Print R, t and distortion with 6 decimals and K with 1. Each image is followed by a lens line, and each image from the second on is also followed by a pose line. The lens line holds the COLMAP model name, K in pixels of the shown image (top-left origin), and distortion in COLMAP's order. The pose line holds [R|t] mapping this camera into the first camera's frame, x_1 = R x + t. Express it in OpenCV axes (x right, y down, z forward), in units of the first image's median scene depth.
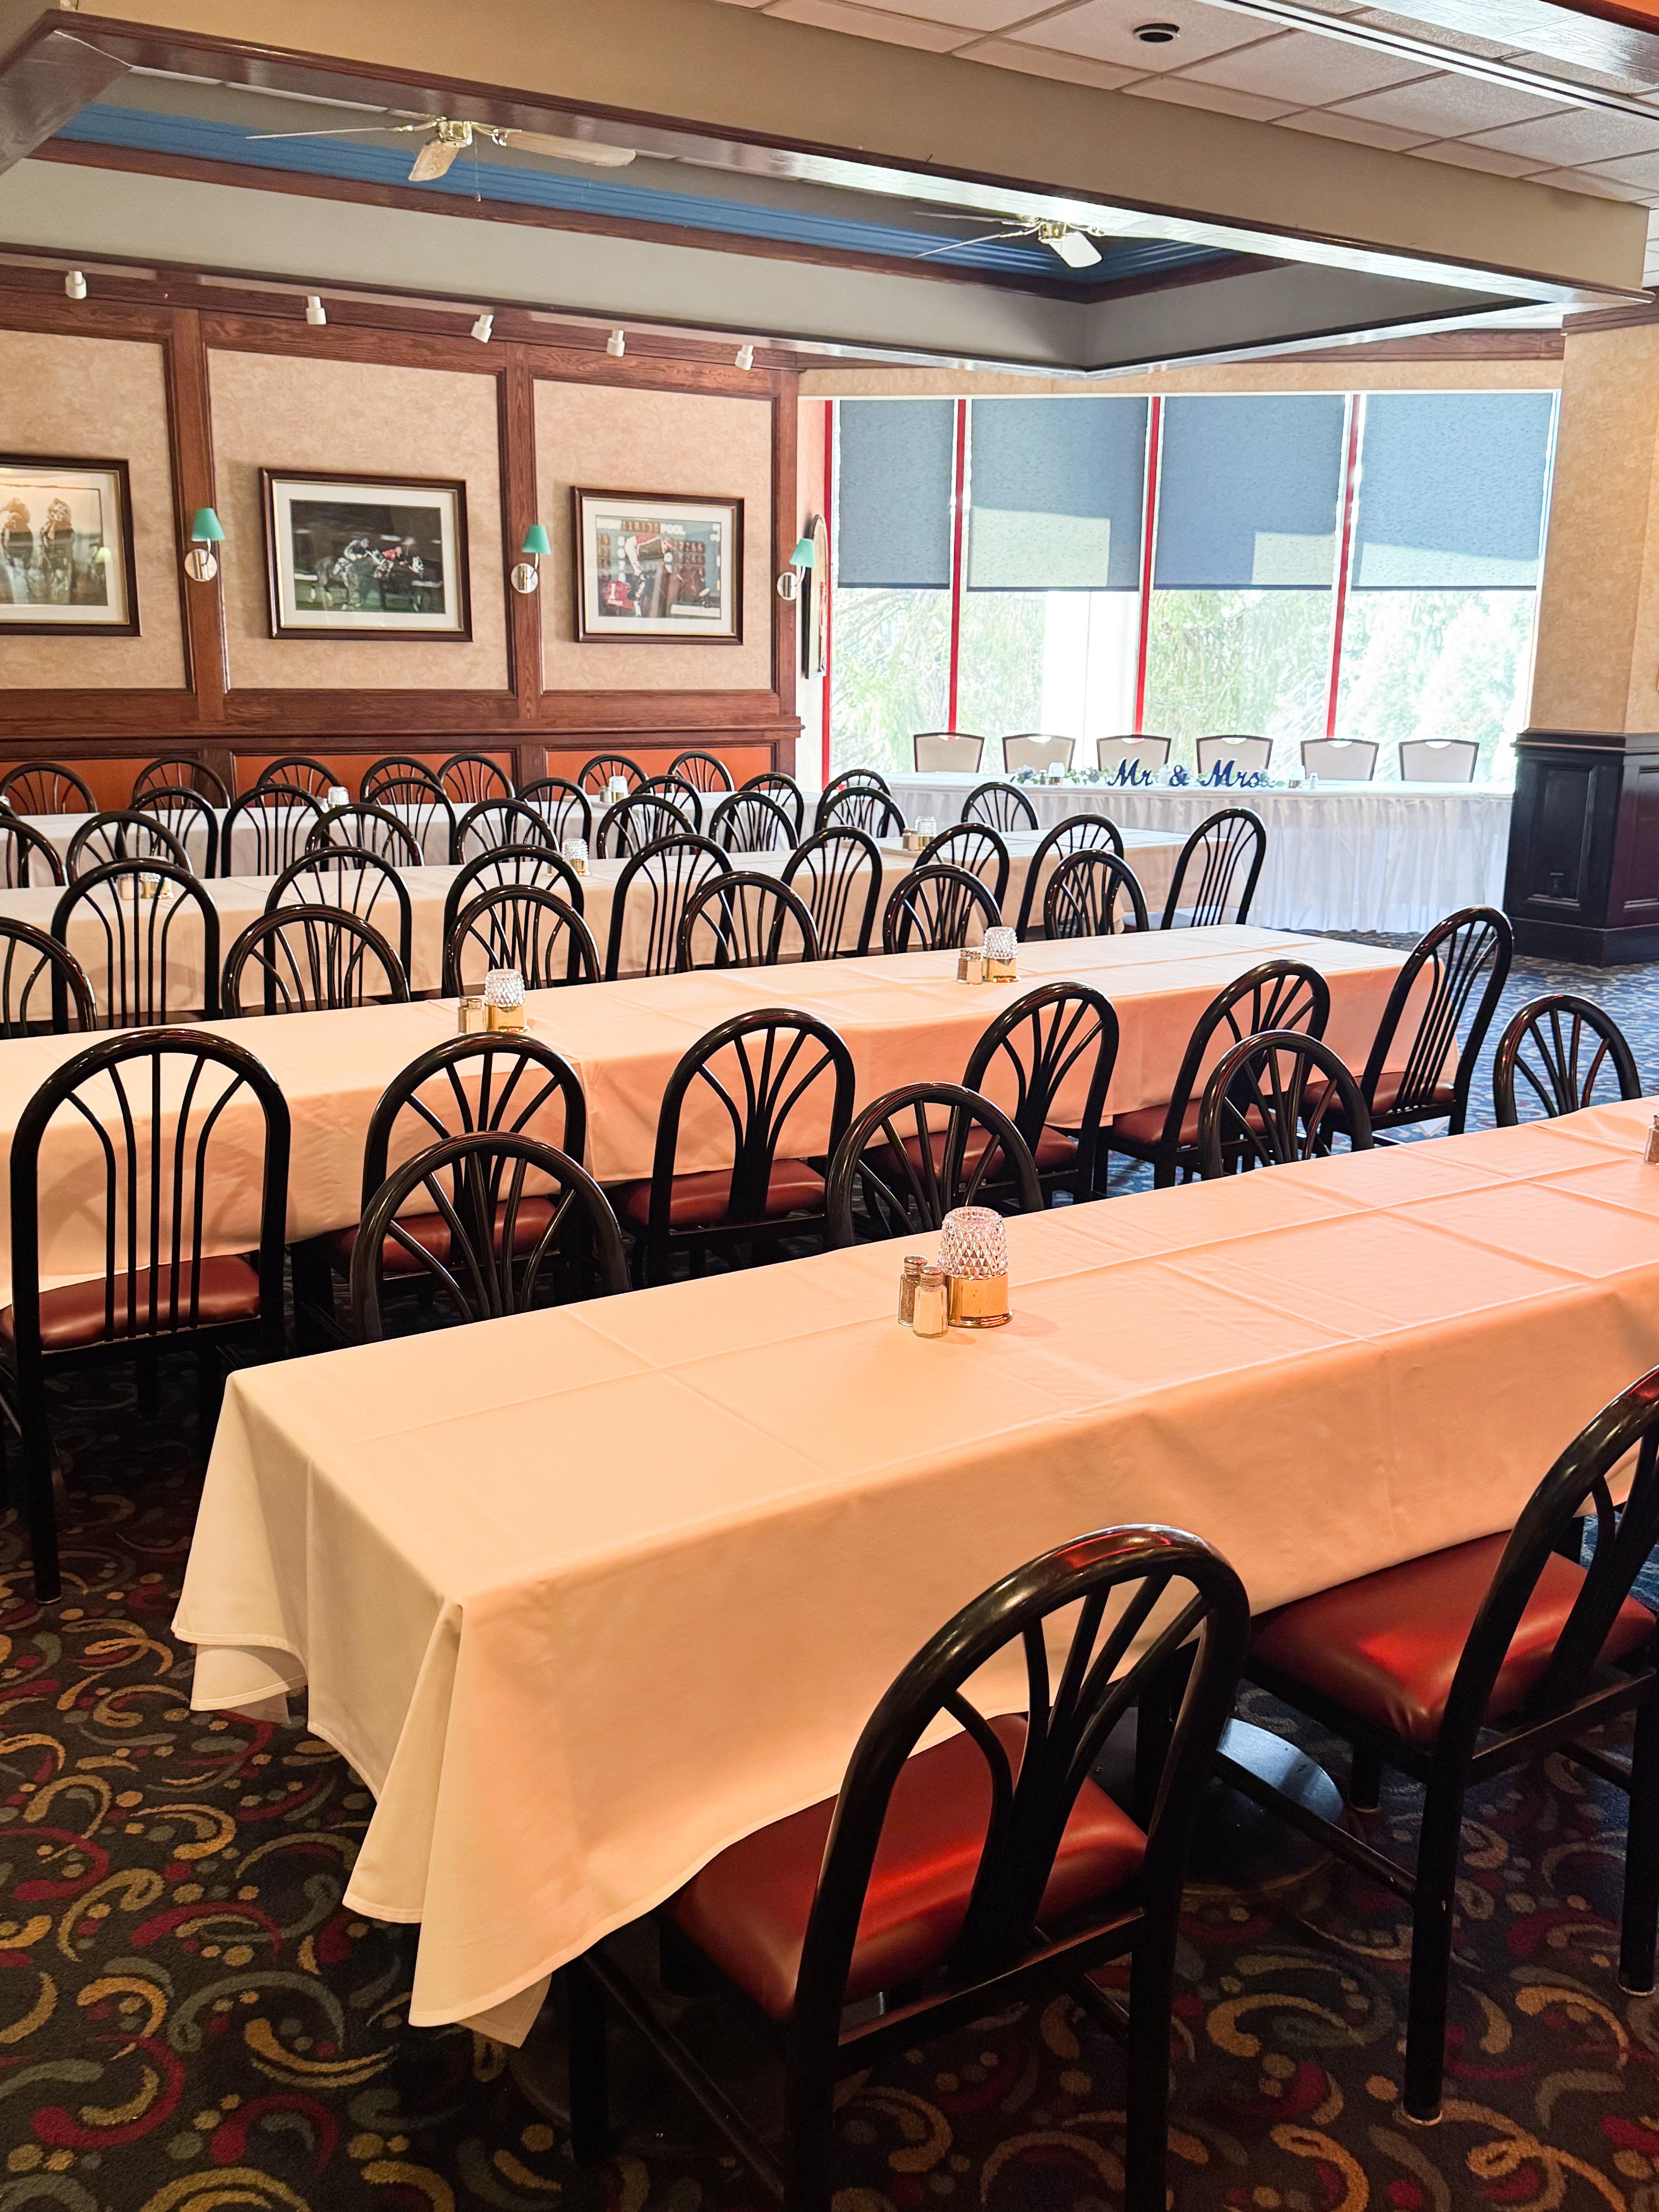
lens RADIAL K [[1942.6, 0, 826.8], [0, 1942.6, 1103.6], [0, 0, 1]] dist [-0.006536, -0.002194]
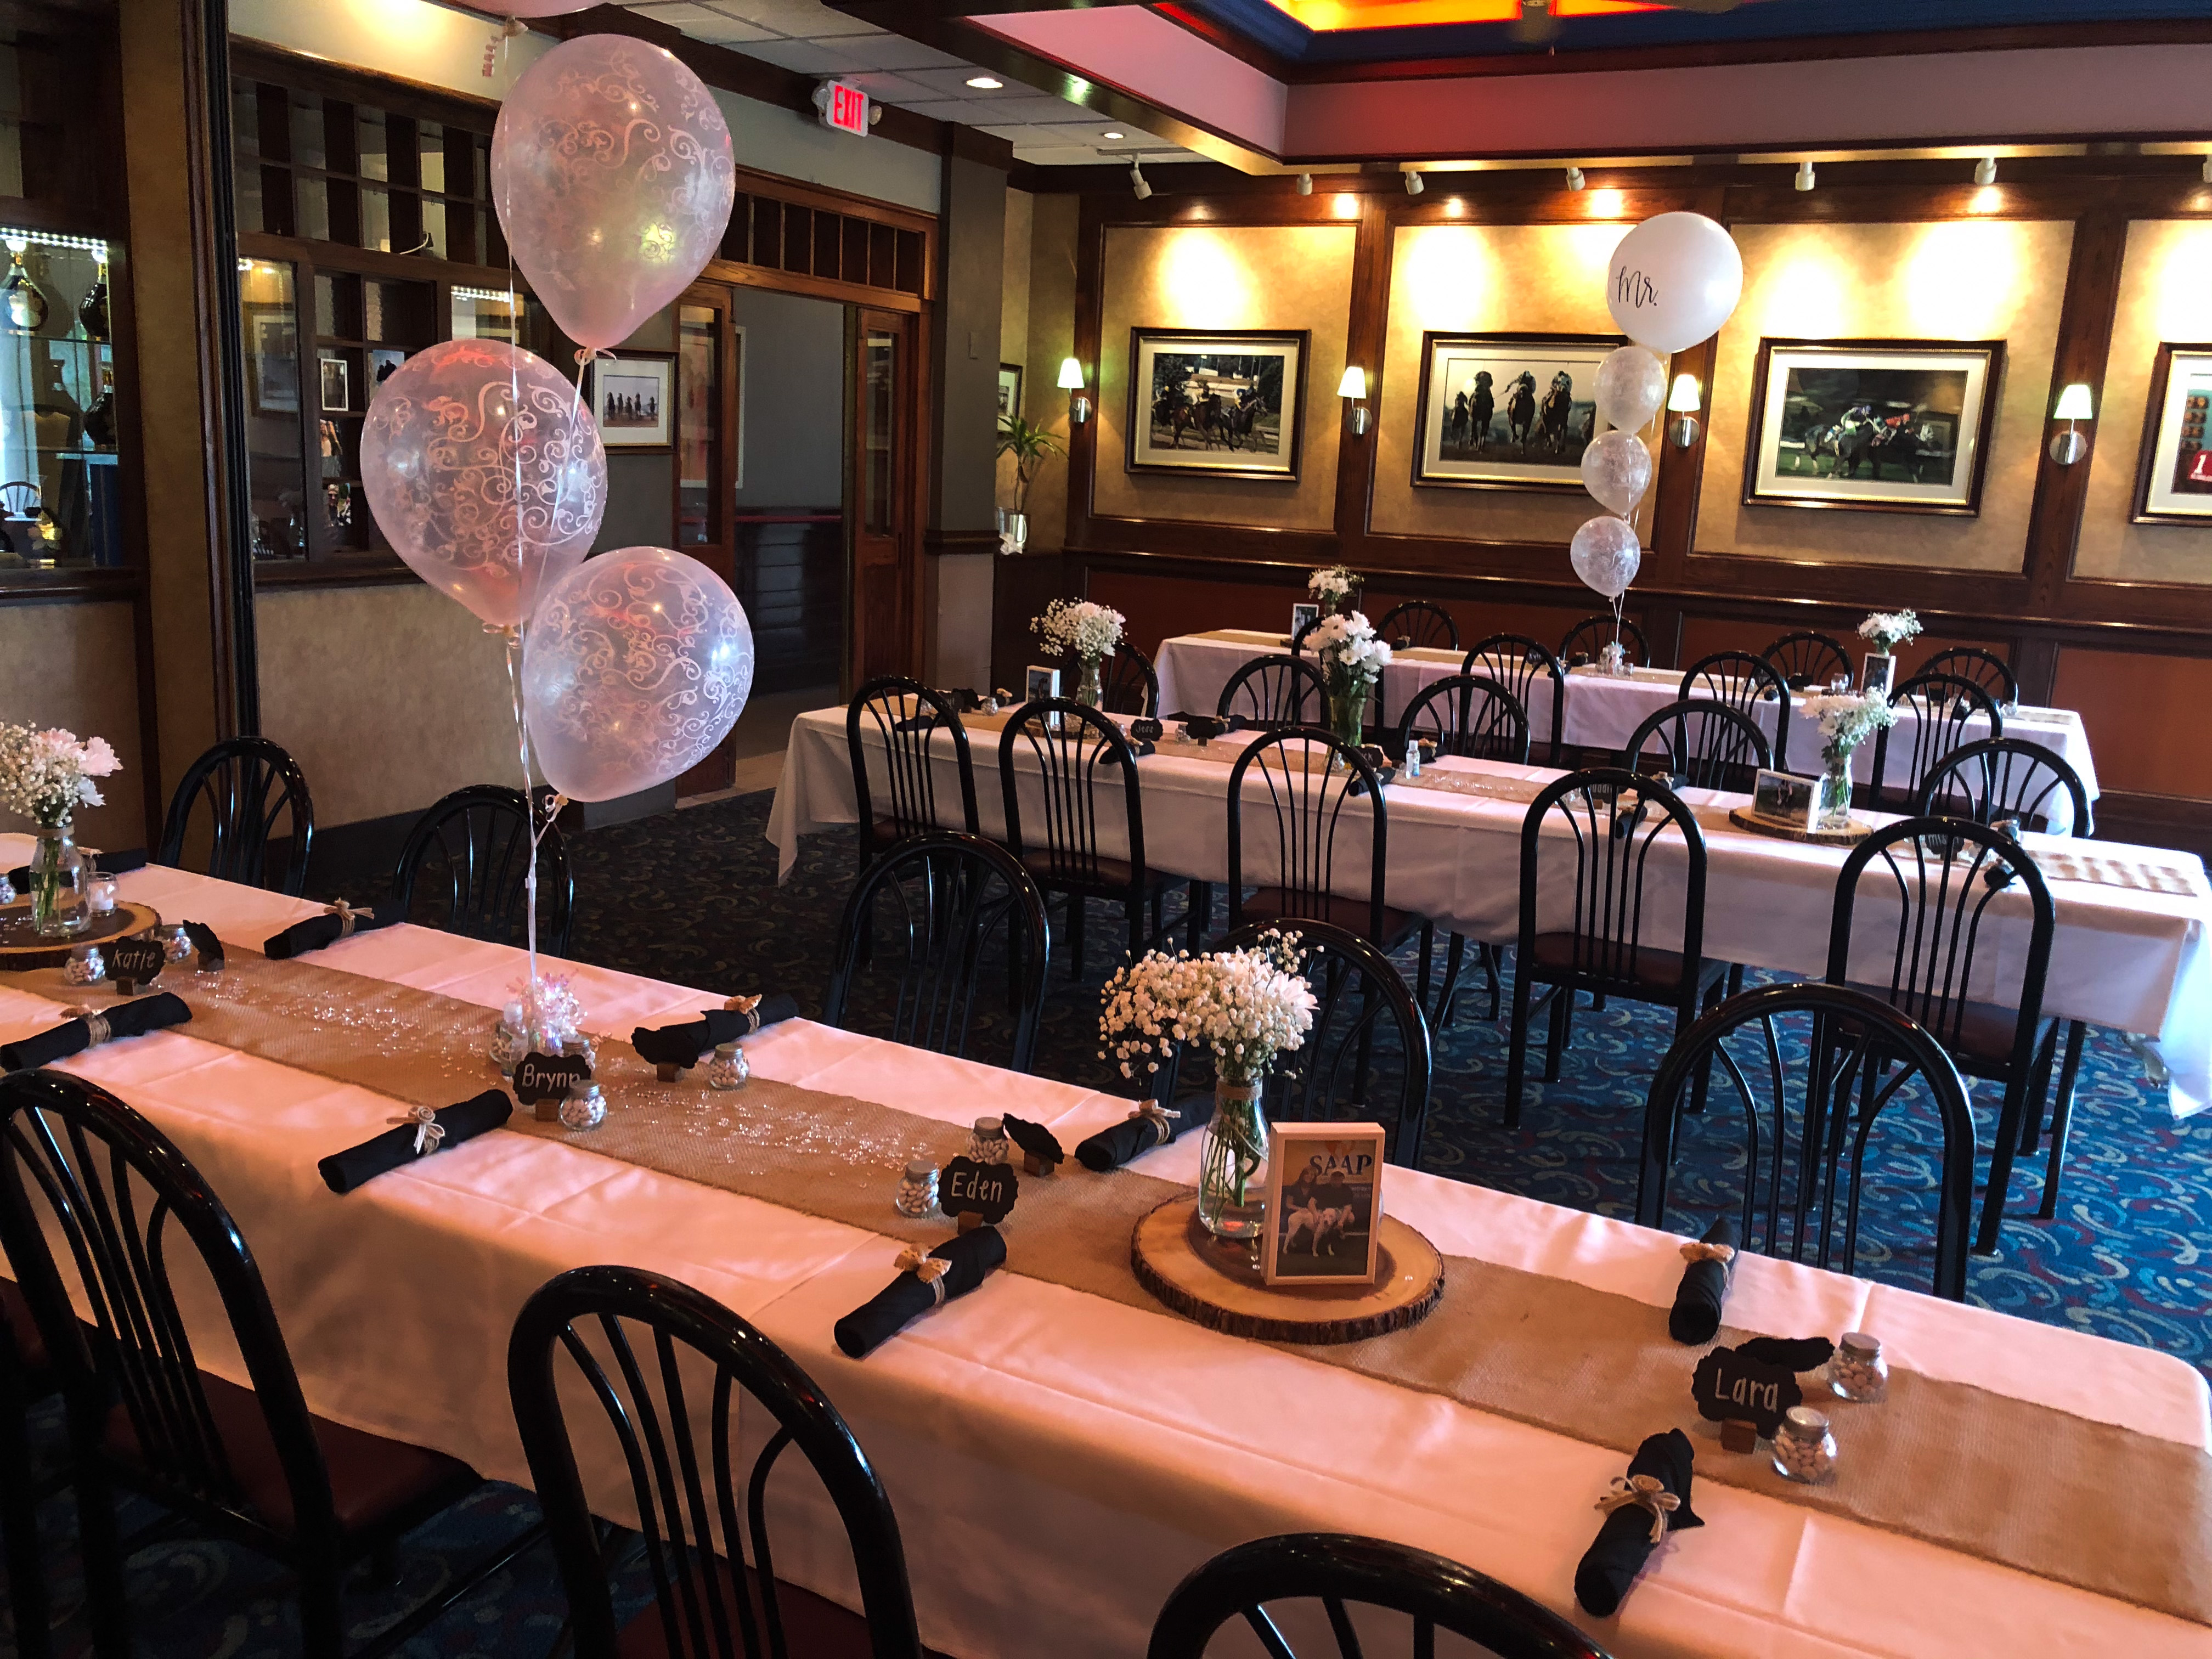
lens RADIAL K [[1815.6, 0, 1103.4], [0, 1815.6, 829.2], [0, 0, 1]] dist [0.017634, 0.013470]
pose [[0.499889, 0.185855, -0.845913, 0.376167], [-0.249071, 0.966294, 0.065116, -0.053071], [0.829503, 0.178142, 0.529331, 0.245819]]
